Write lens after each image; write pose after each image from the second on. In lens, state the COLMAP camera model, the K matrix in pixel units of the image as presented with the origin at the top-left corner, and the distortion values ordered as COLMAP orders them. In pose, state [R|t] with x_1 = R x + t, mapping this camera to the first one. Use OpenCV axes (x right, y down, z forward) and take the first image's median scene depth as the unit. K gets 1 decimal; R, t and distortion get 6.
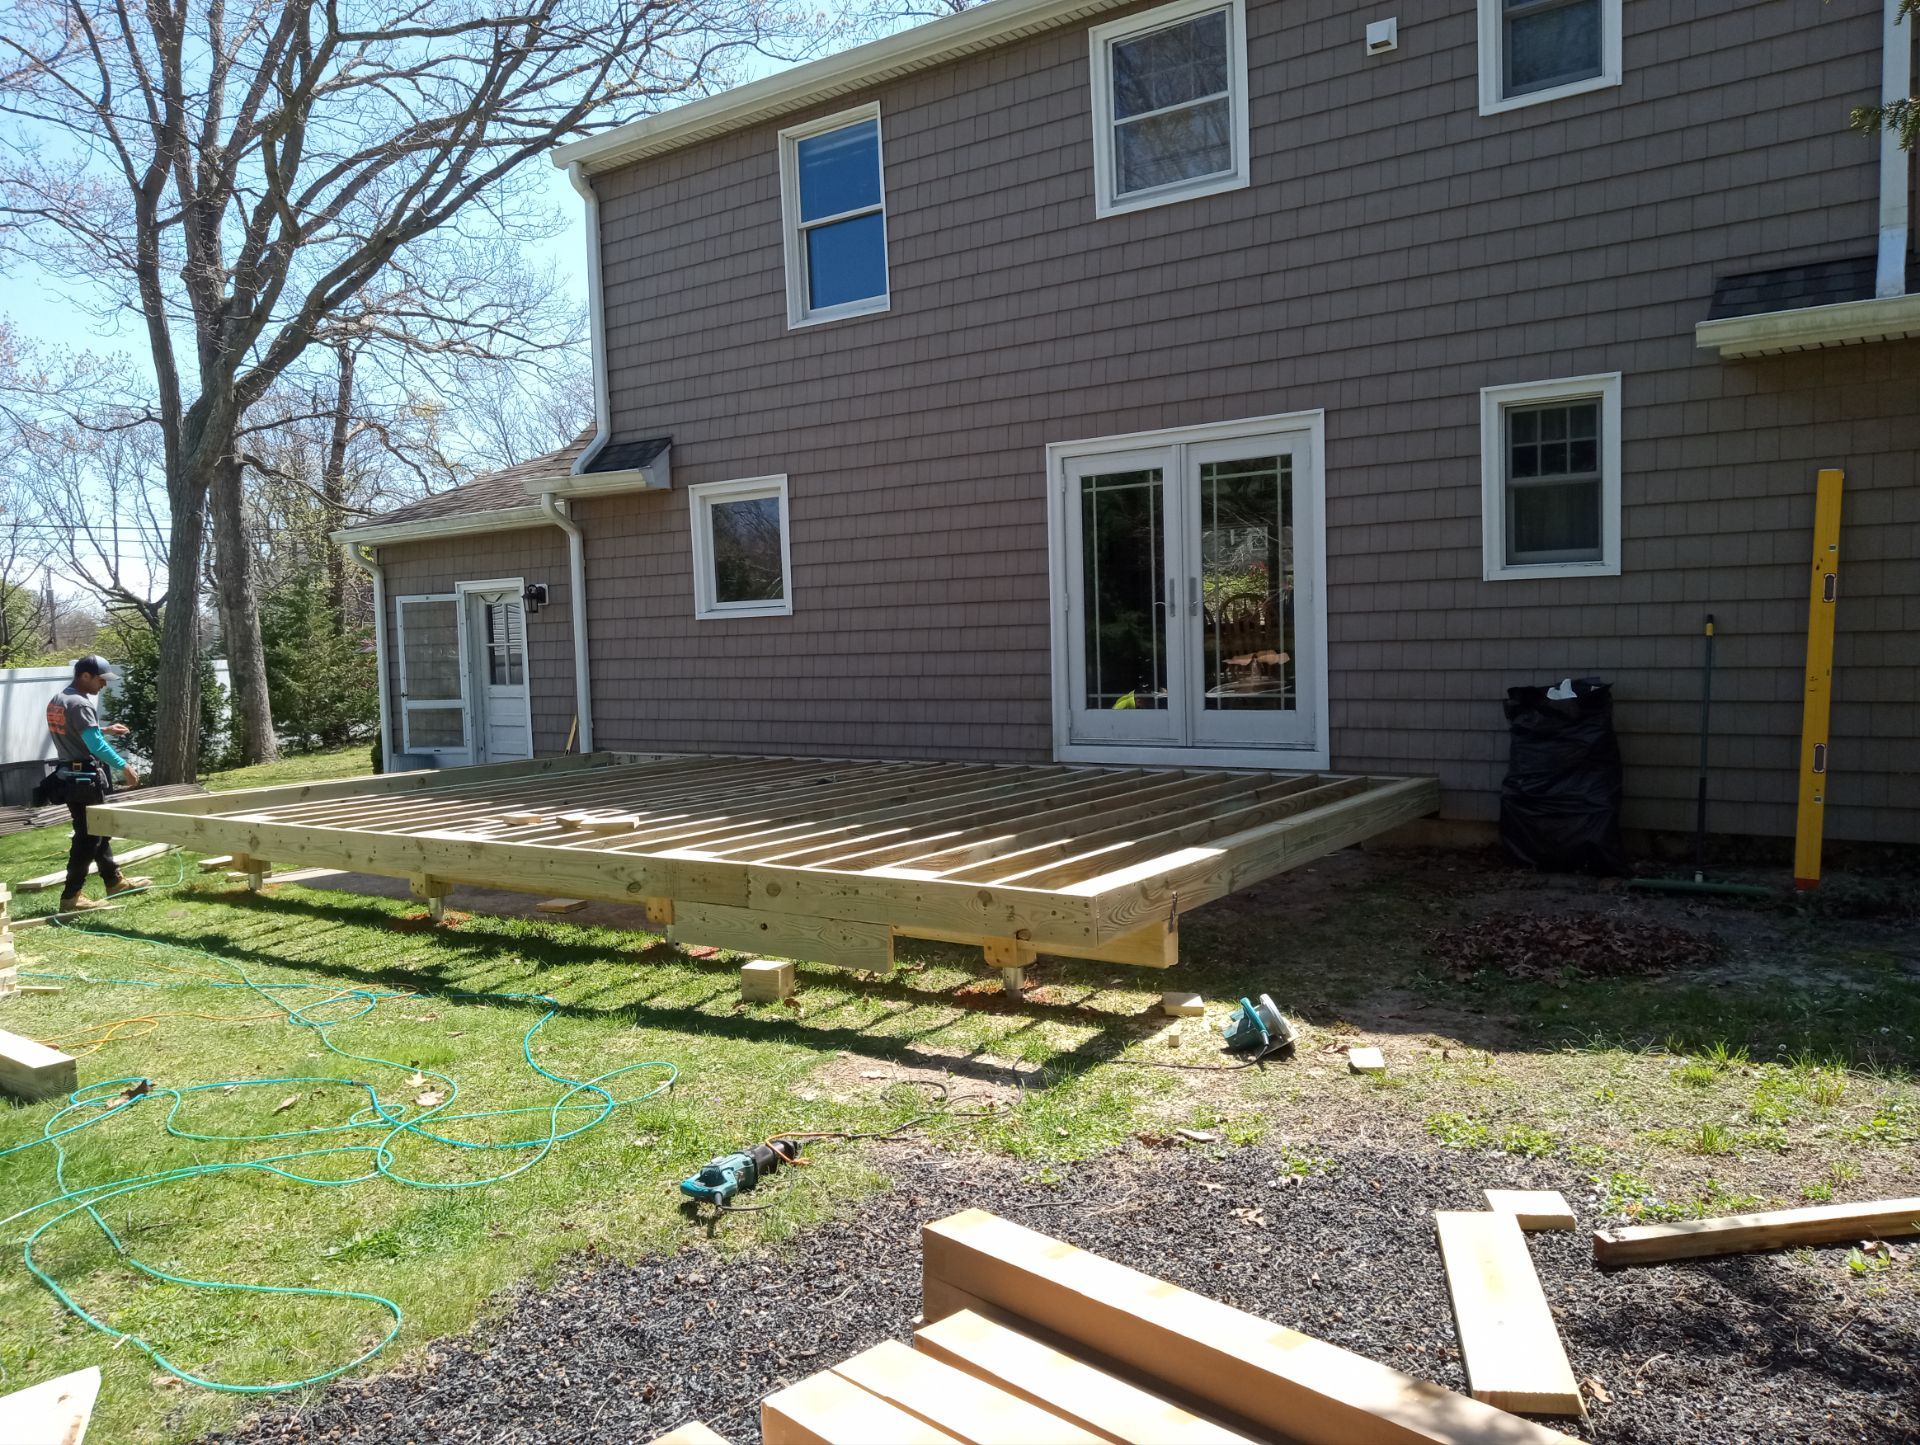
lens RADIAL K [[1406.4, 0, 968.5], [0, 1406.4, 736.3], [0, 0, 1]] dist [0.041659, -0.048879]
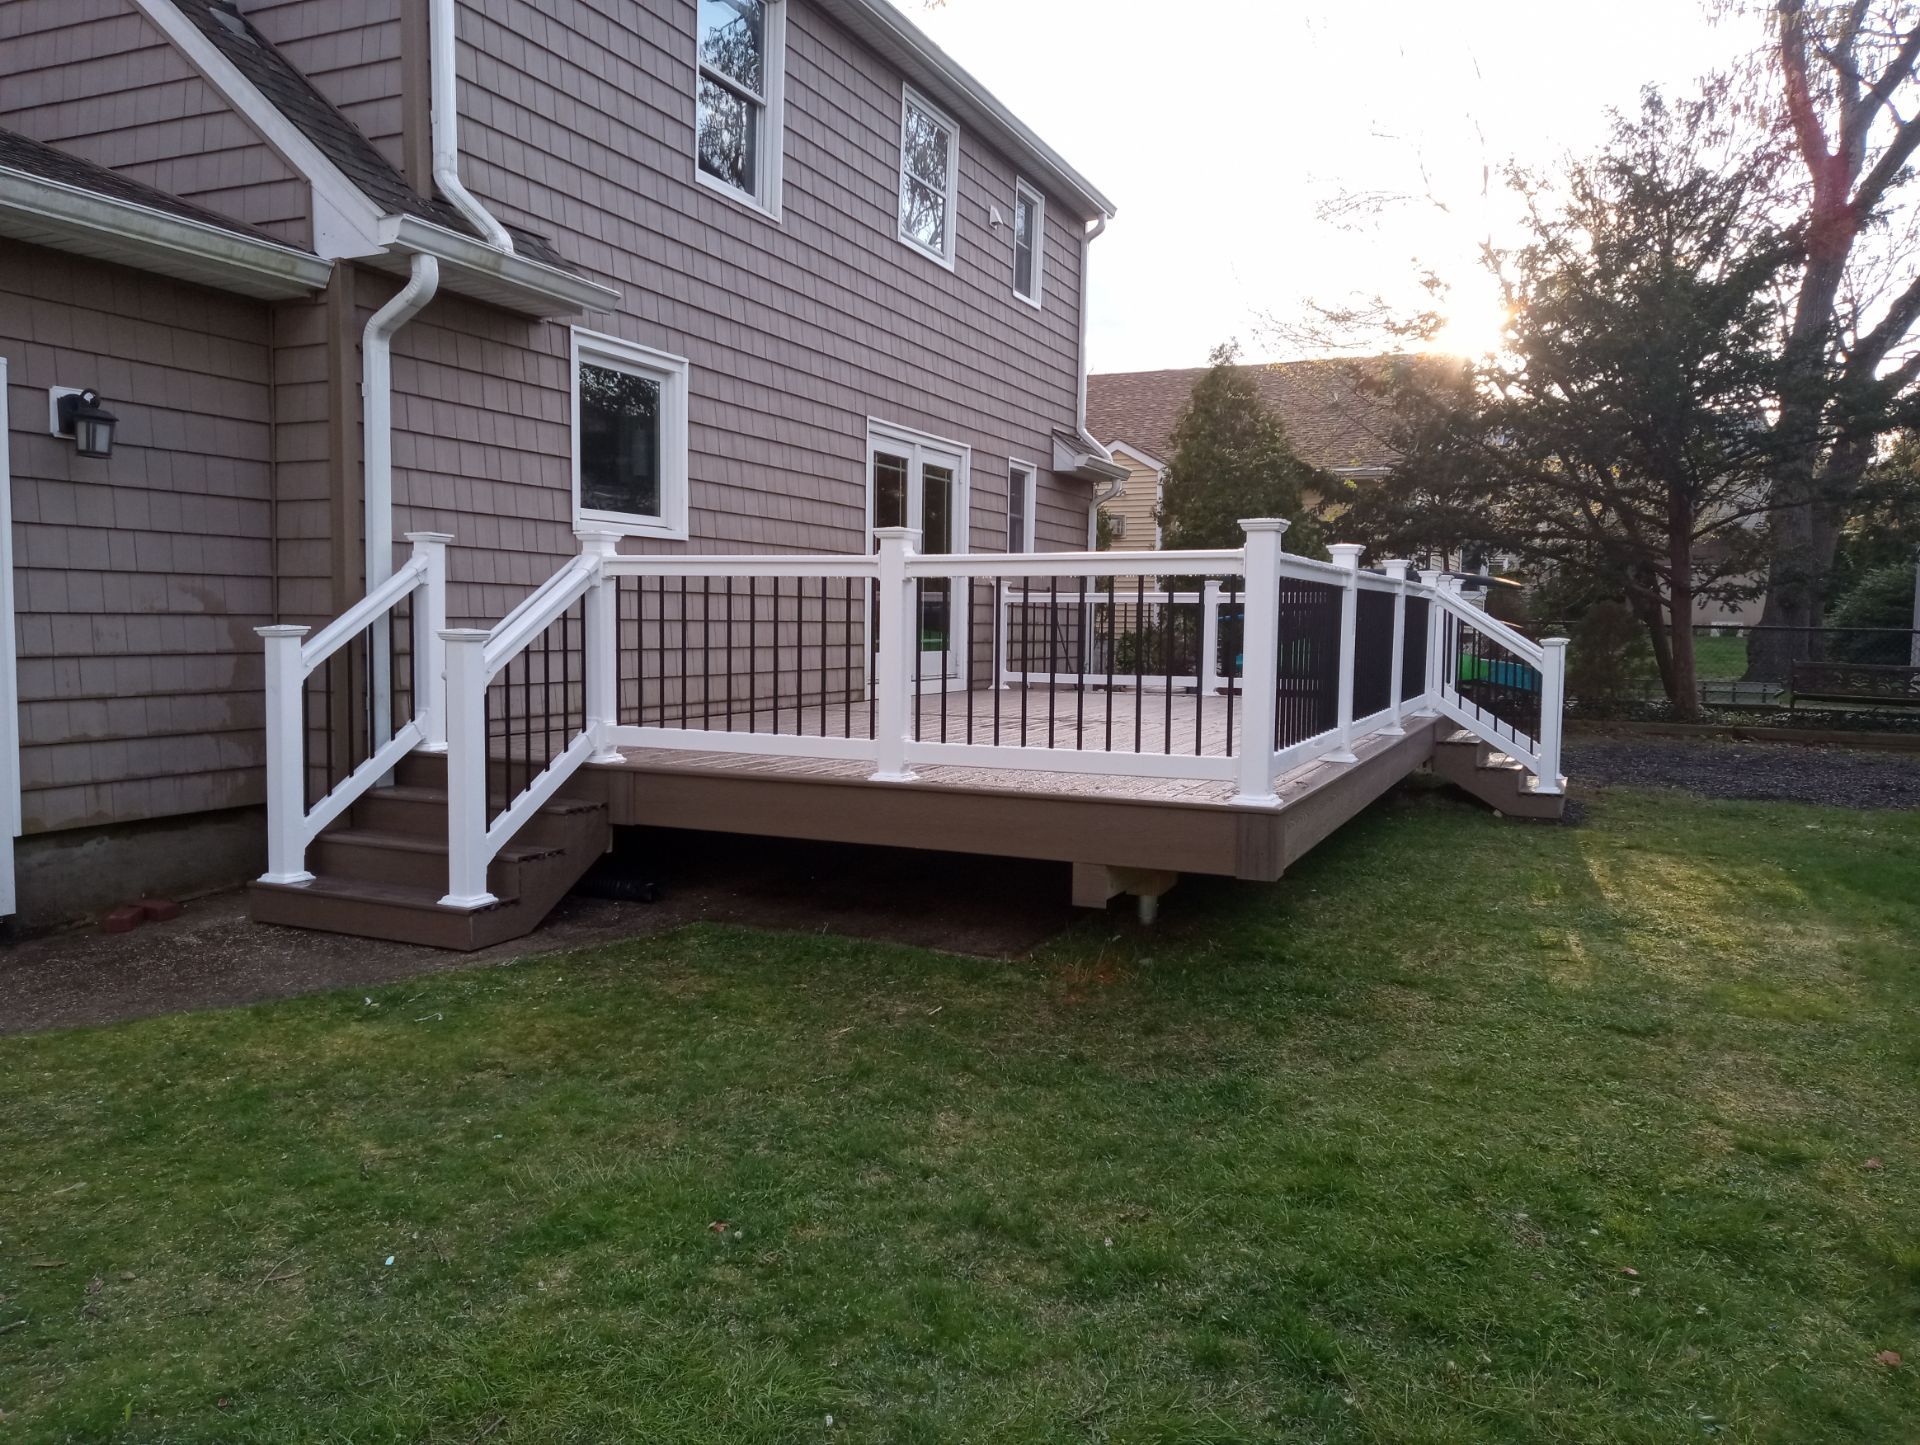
lens RADIAL K [[1406.4, 0, 952.3], [0, 1406.4, 739.3], [0, 0, 1]] dist [0.041659, -0.048879]
pose [[-0.175533, -0.054784, 0.982948, -1.065443], [0.060476, 0.995965, 0.066309, -0.021355], [-0.982614, 0.071084, -0.171511, 1.136468]]
